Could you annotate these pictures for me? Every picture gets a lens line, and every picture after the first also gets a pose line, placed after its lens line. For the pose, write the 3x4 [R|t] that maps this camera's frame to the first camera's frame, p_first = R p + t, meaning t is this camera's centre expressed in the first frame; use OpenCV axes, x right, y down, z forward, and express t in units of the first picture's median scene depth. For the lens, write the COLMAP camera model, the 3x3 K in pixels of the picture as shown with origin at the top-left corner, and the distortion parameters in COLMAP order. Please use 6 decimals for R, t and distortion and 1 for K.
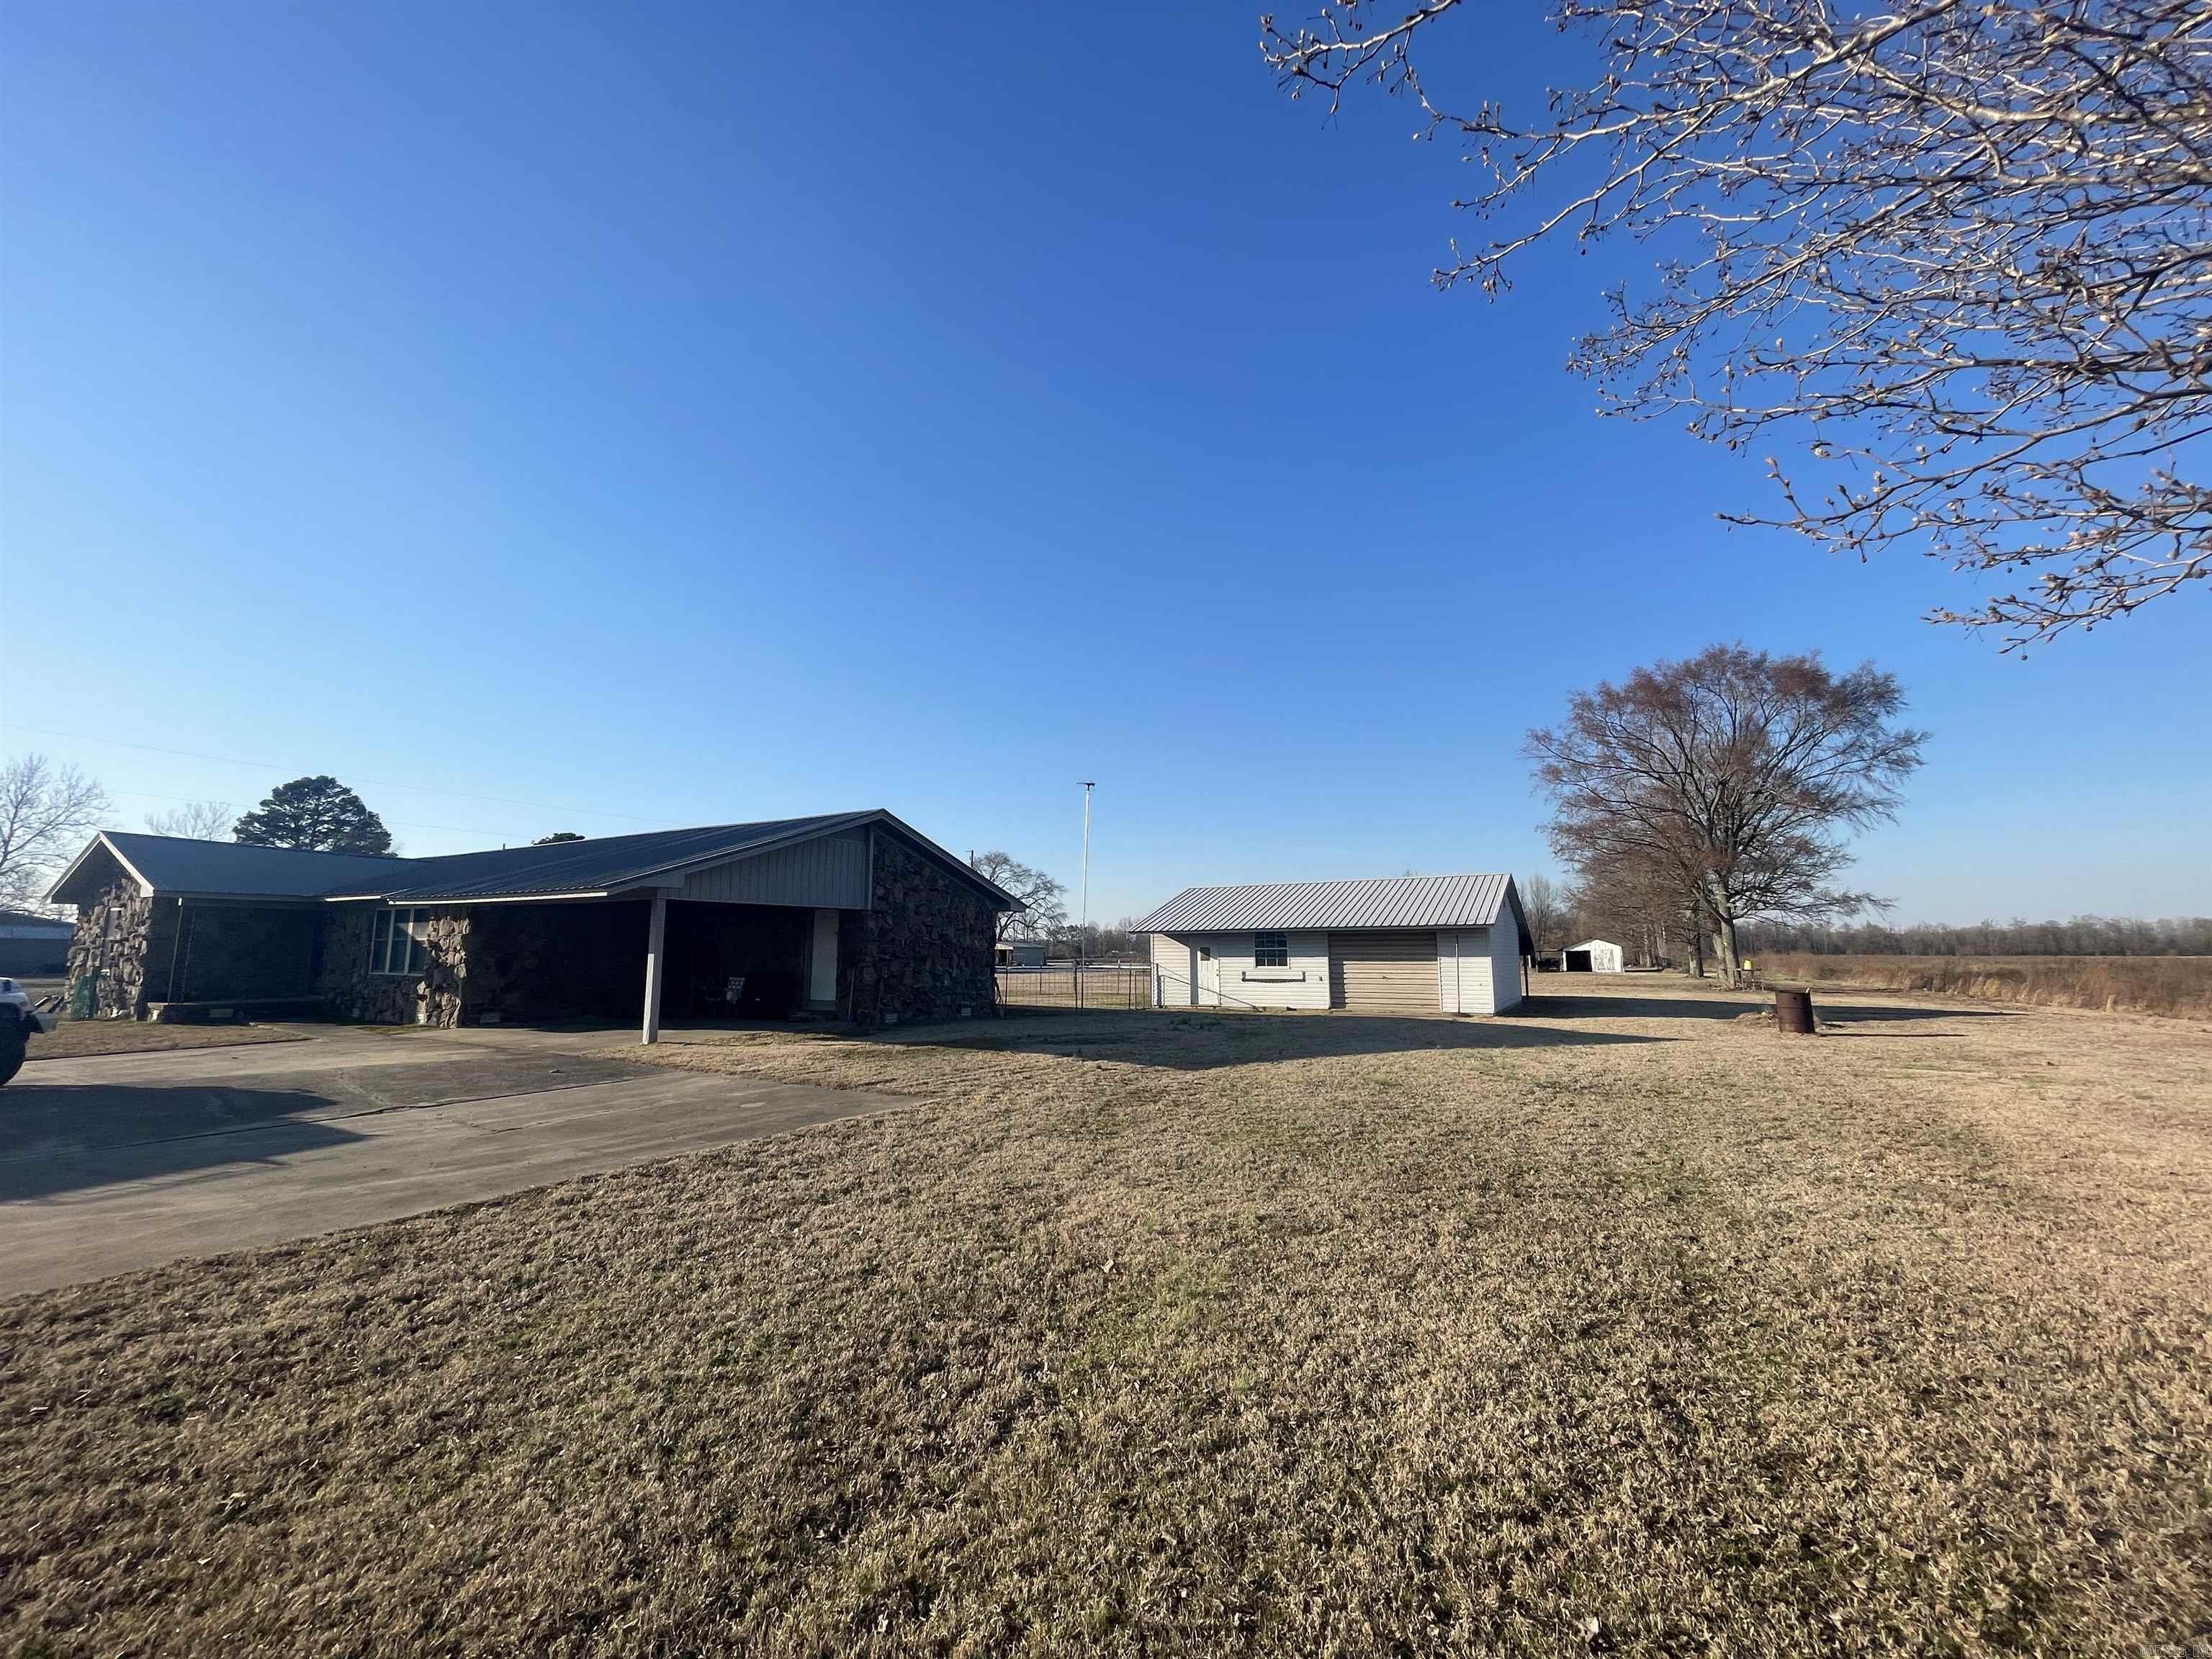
lens RADIAL K [[876.2, 0, 1106.6], [0, 876.2, 813.5], [0, 0, 1]] dist [0.003373, -0.000952]
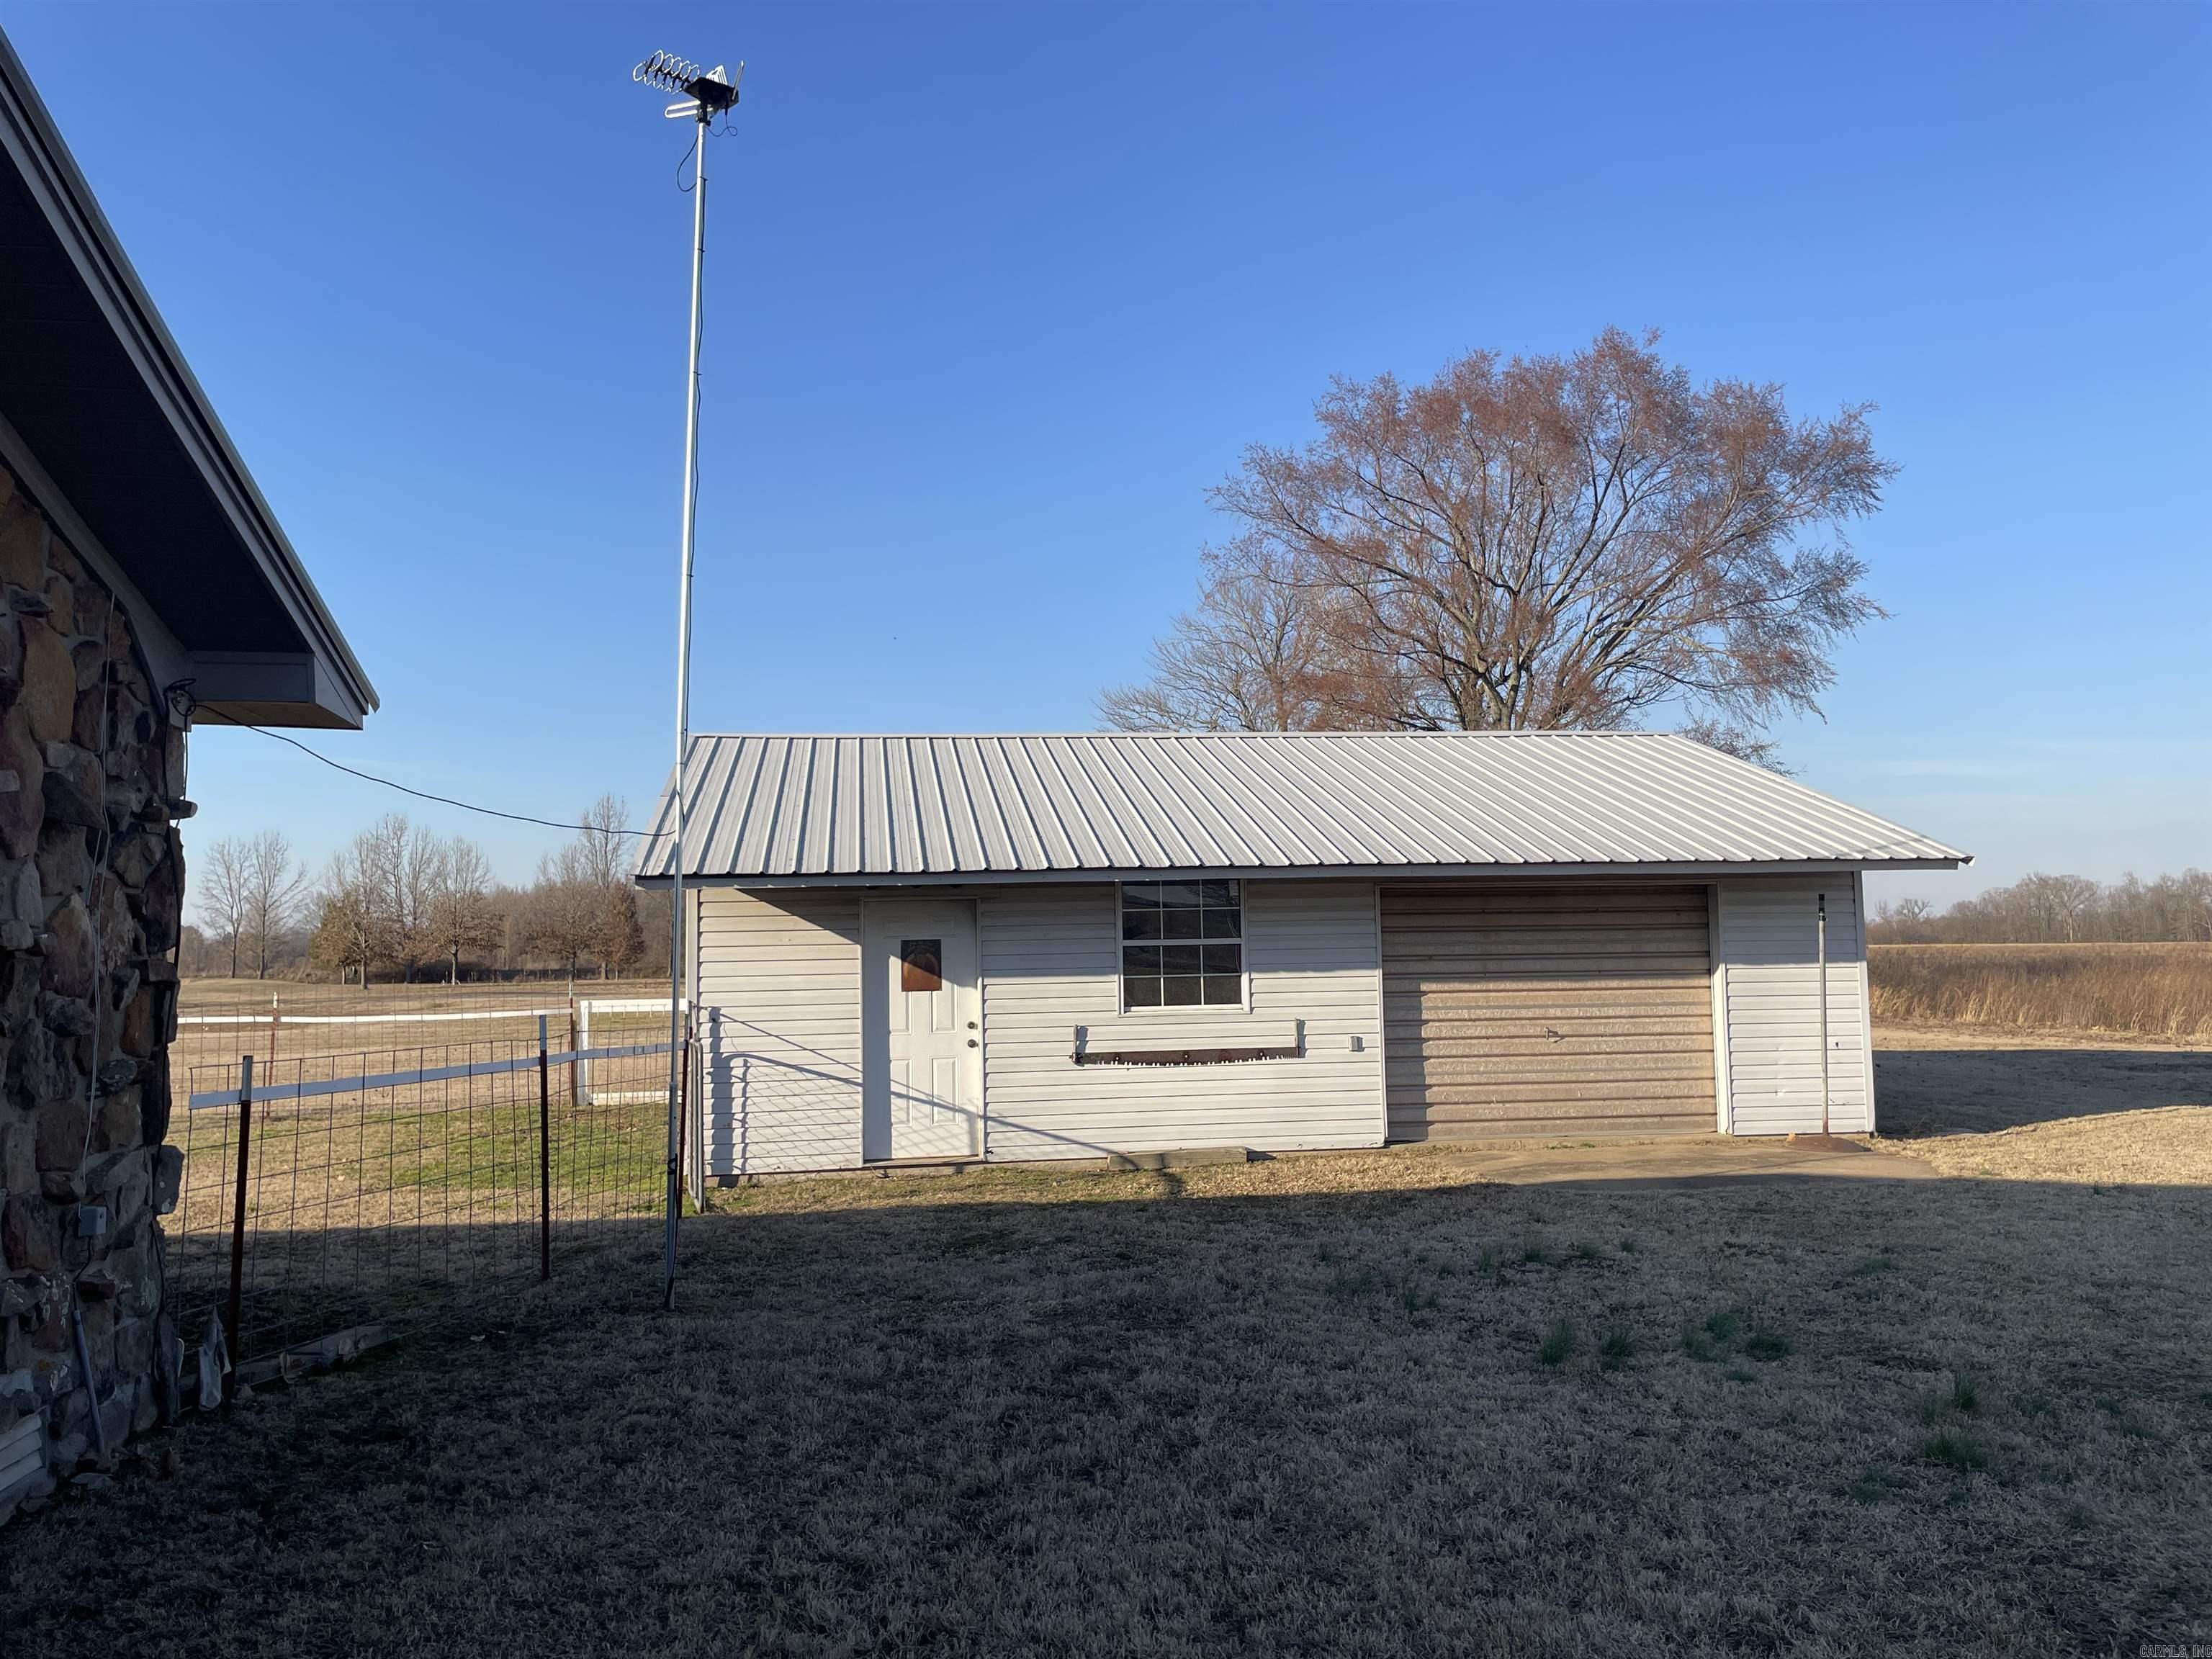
lens RADIAL K [[1676.5, 0, 1109.6], [0, 1676.5, 814.1], [0, 0, 1]] dist [0.049894, -0.044267]
pose [[0.778997, 0.041639, 0.625643, -0.117428], [-0.087742, 0.995214, 0.043013, 0.065909], [-0.620858, -0.088402, 0.778923, 0.428454]]
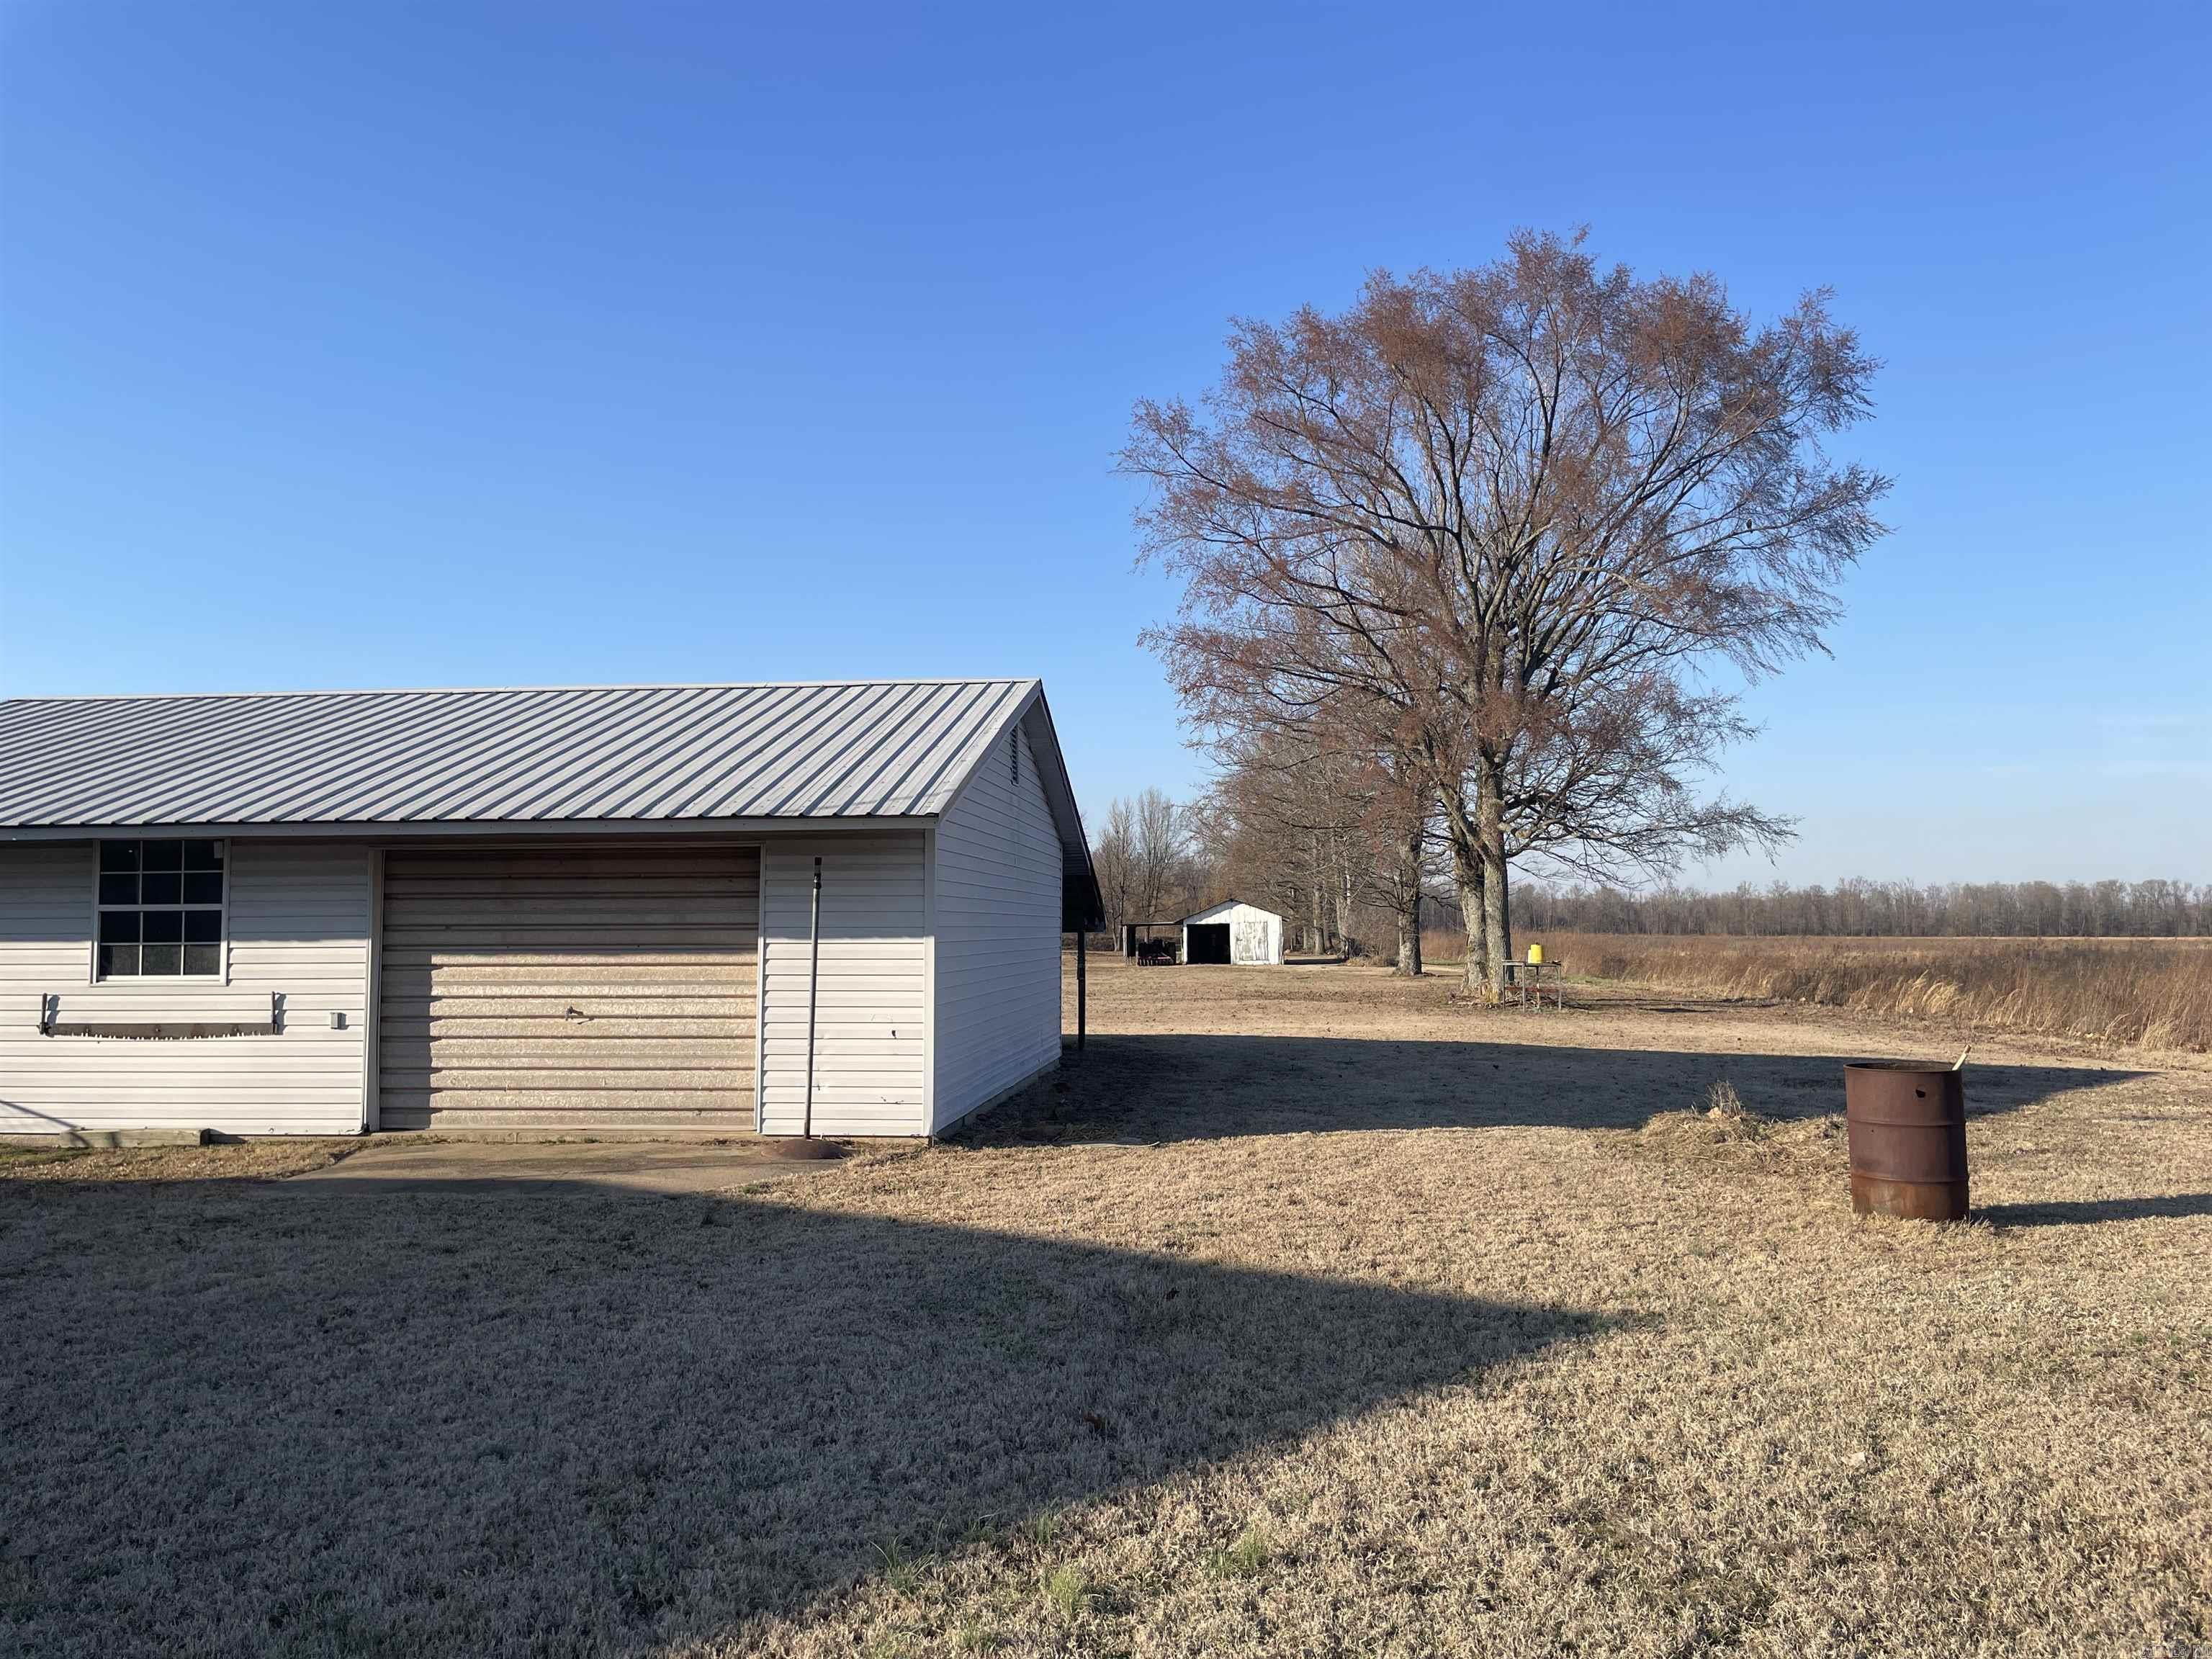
lens RADIAL K [[1676.5, 0, 1104.7], [0, 1676.5, 821.3], [0, 0, 1]] dist [0.049894, -0.044267]
pose [[0.910581, 0.028918, 0.412317, 0.166617], [-0.067467, 0.994570, 0.079242, 0.049844], [-0.407787, -0.099974, 0.907588, 0.307764]]
